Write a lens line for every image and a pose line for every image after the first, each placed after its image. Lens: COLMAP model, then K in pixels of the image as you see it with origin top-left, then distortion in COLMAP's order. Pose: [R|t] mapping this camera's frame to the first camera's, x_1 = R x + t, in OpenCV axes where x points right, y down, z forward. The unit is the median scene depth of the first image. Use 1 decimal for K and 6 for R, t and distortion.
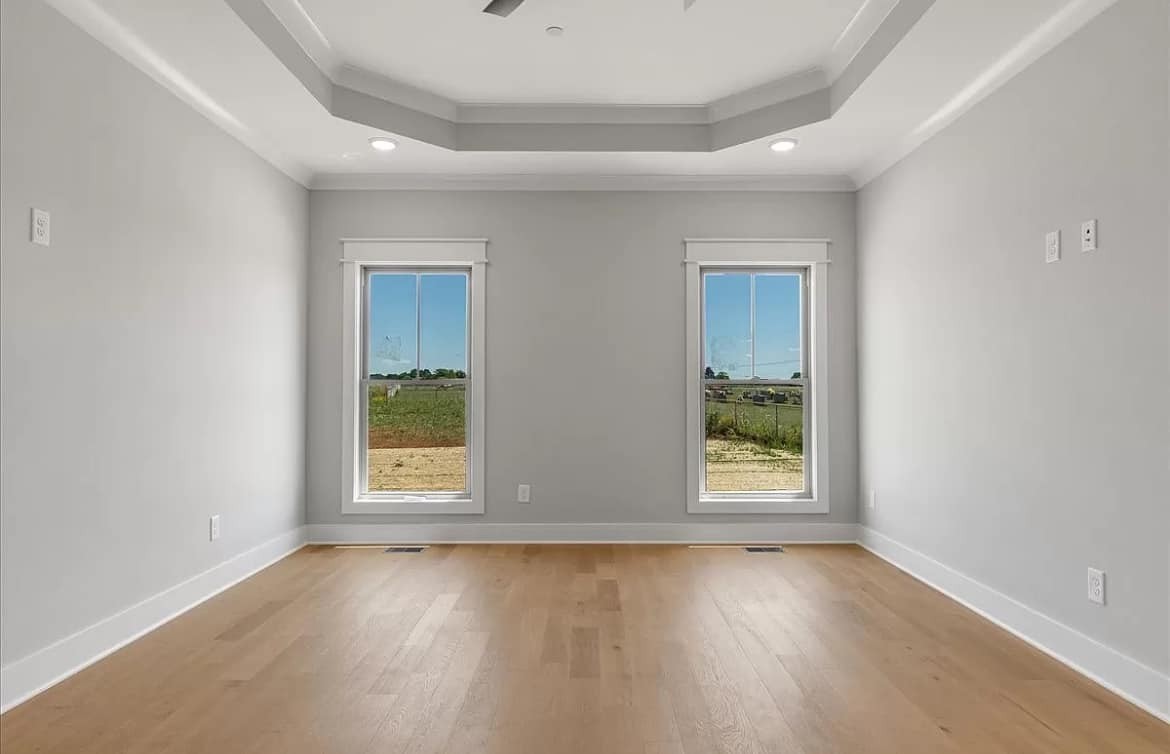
lens RADIAL K [[717.1, 0, 585.0], [0, 717.1, 377.0], [0, 0, 1]] dist [-0.004132, -0.001608]
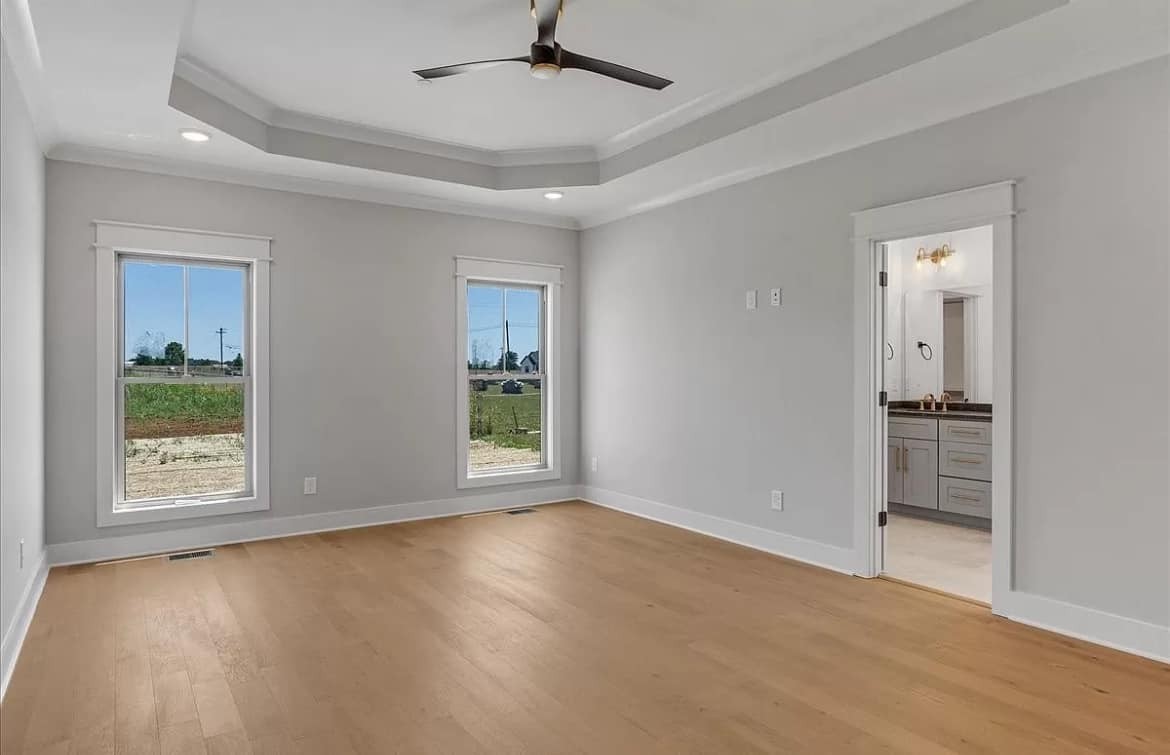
lens RADIAL K [[717.1, 0, 585.0], [0, 717.1, 377.5], [0, 0, 1]] dist [-0.004132, -0.001608]
pose [[0.822280, -0.008895, 0.569014, -0.359901], [-0.007001, 0.999644, 0.025745, -0.025831], [-0.569041, -0.025153, 0.821925, -0.085157]]
